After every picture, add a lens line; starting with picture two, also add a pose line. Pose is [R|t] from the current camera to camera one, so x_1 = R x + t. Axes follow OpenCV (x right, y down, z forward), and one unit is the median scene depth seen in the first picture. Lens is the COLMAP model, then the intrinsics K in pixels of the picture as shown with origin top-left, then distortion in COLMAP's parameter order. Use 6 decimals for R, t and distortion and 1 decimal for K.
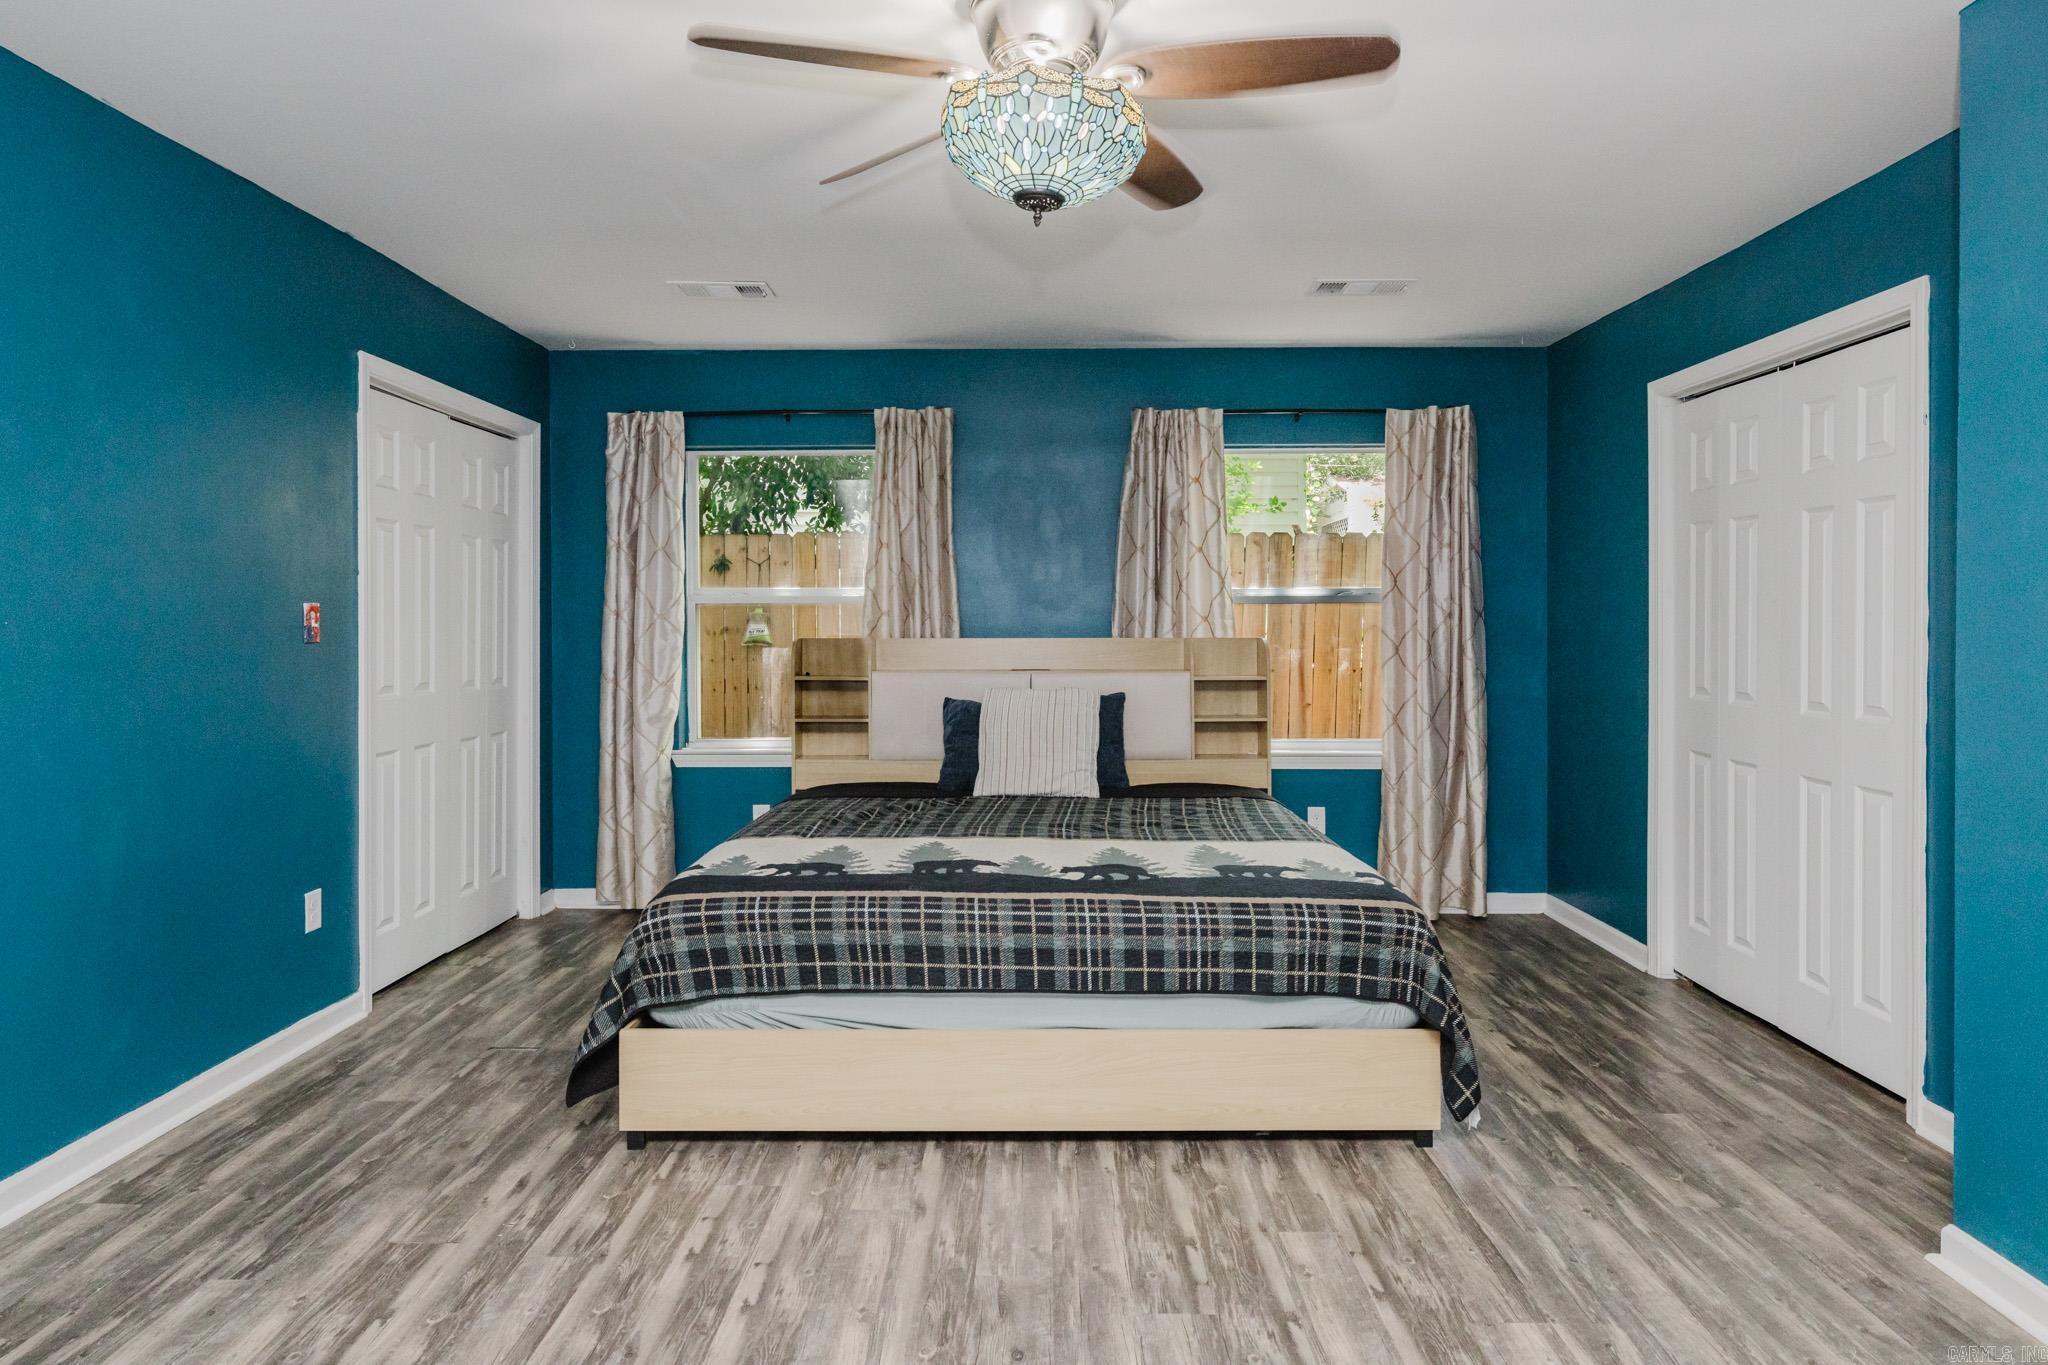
lens RADIAL K [[1197.6, 0, 1025.3], [0, 1197.6, 628.1], [0, 0, 1]] dist [0.001311, 0.000969]
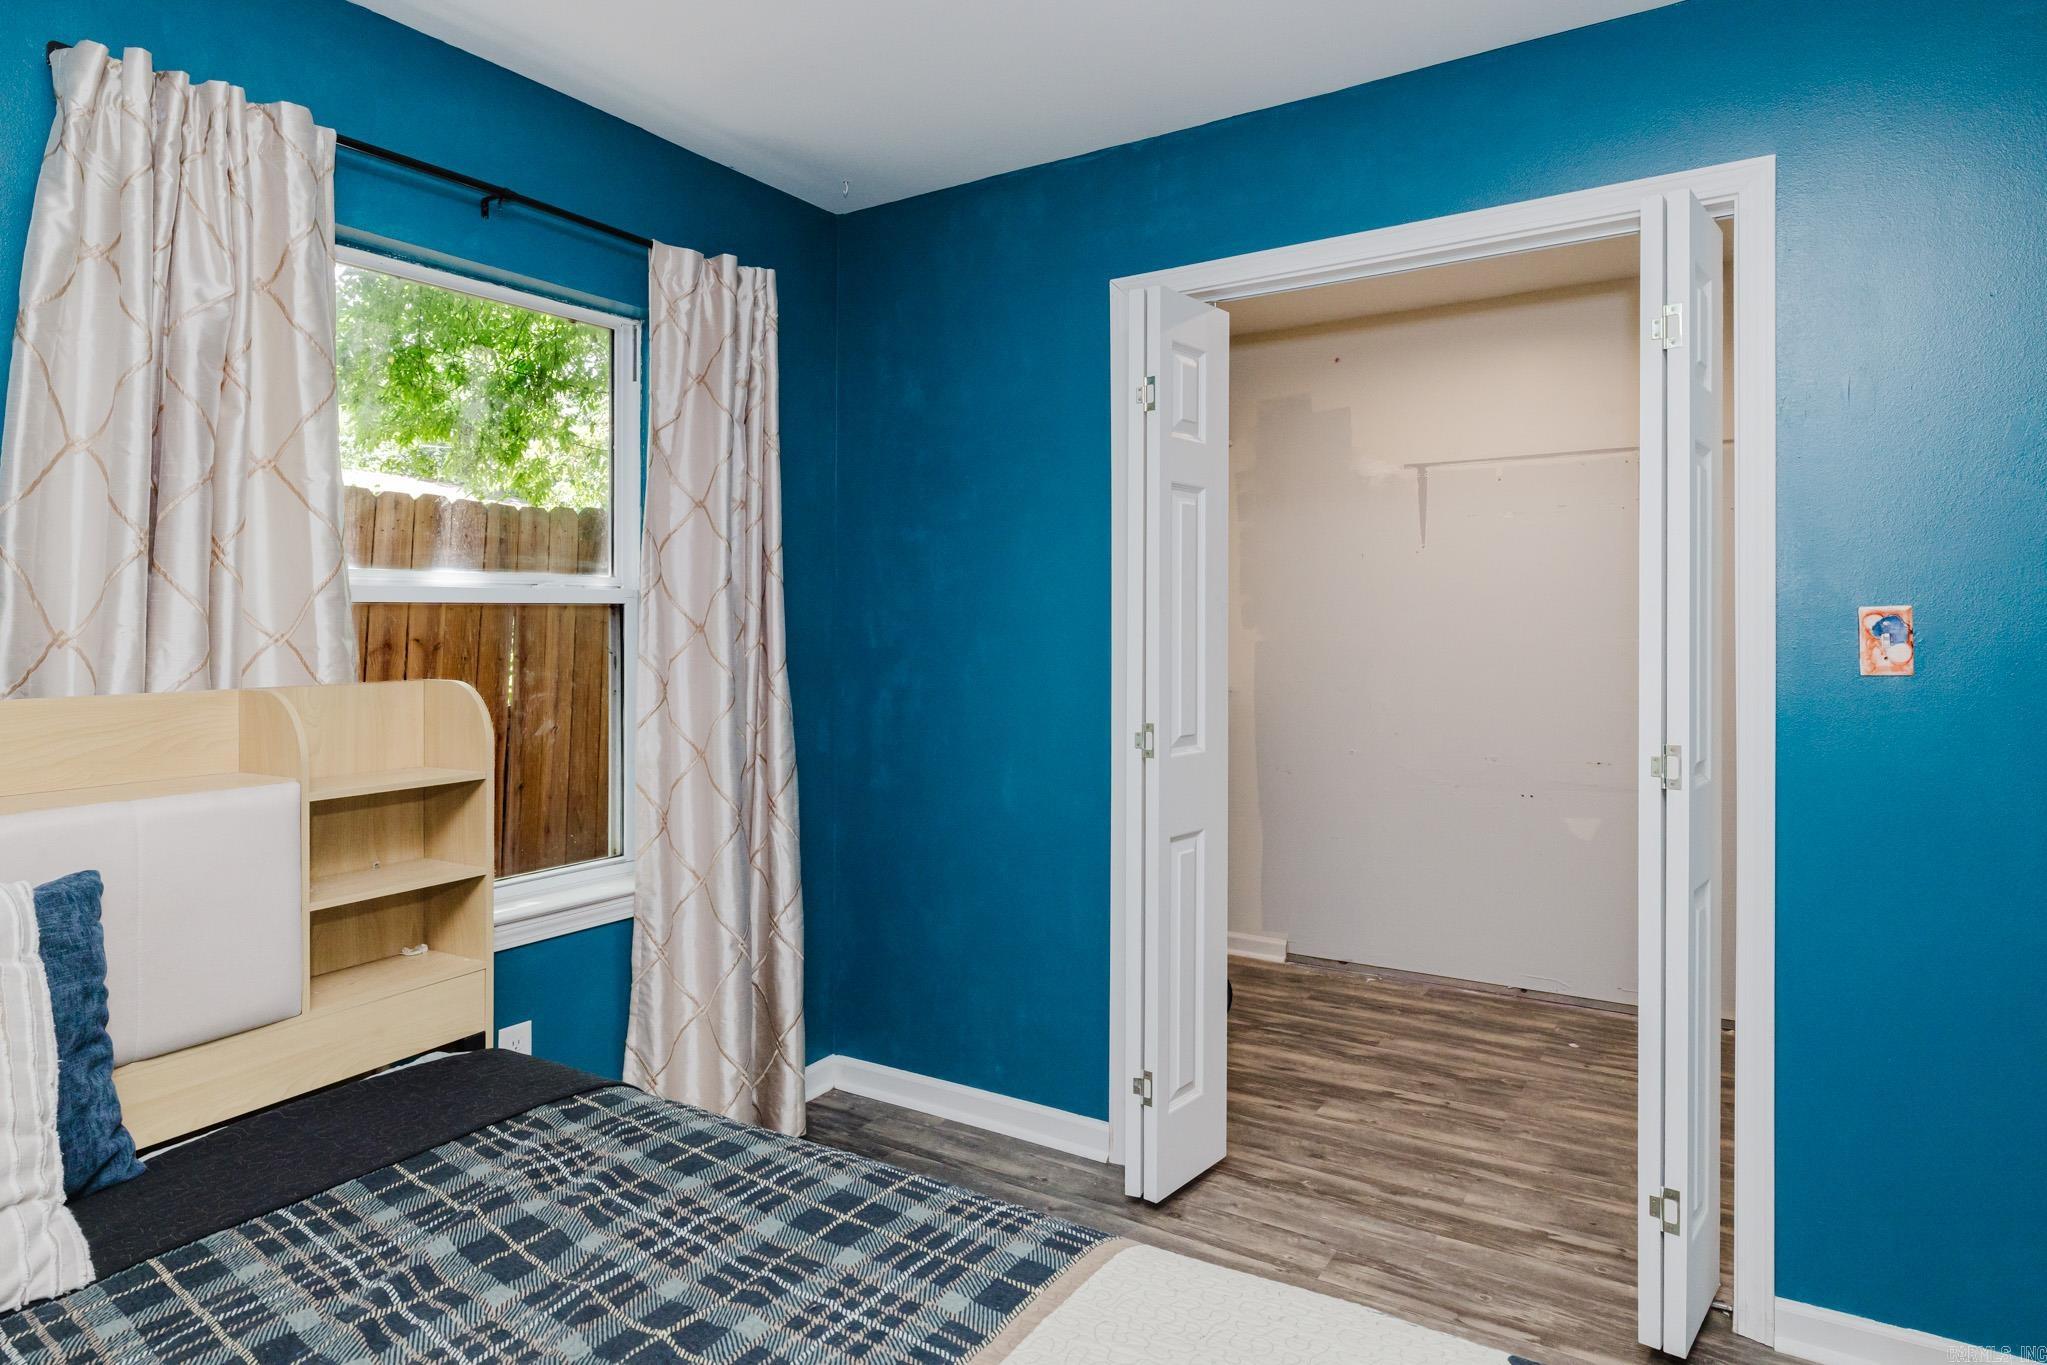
lens RADIAL K [[1172.8, 0, 1004.8], [0, 1172.8, 617.2], [0, 0, 1]] dist [0.002018, -0.000680]
pose [[0.539619, 0.003012, 0.841904, -0.093154], [0.009640, 0.999906, -0.009756, -0.014940], [-0.841854, 0.013381, 0.539539, 1.023720]]
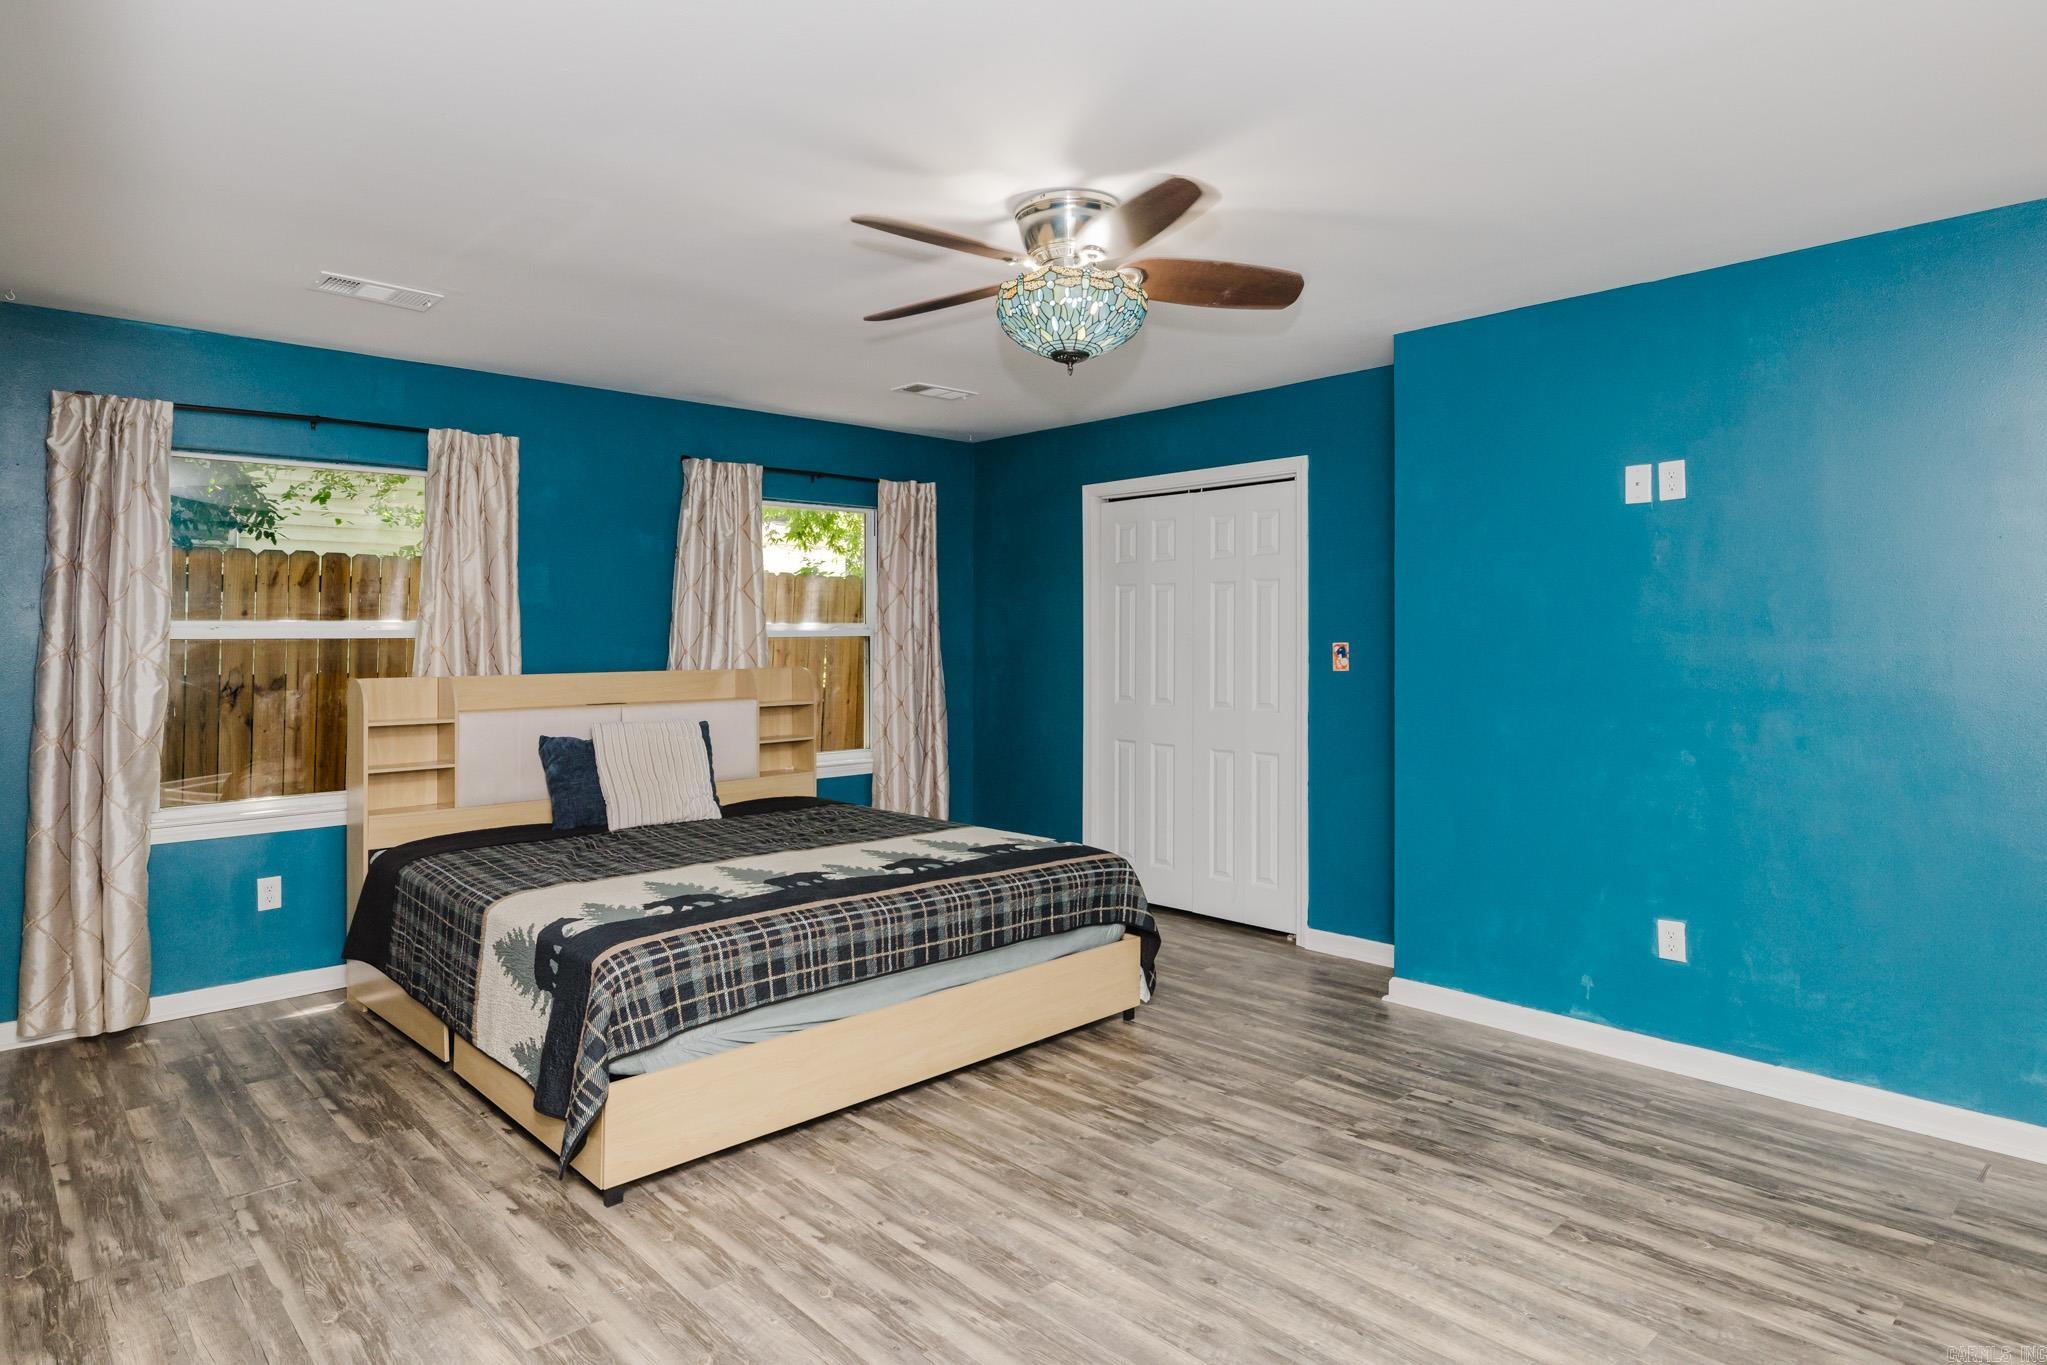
lens RADIAL K [[1172.8, 0, 1011.7], [0, 1172.8, 623.2], [0, 0, 1]] dist [0.002018, -0.000680]
pose [[0.722361, 0.003899, 0.691505, -0.755768], [0.009117, 0.999843, -0.015162, -0.027109], [-0.691456, 0.017257, 0.722213, 0.064828]]
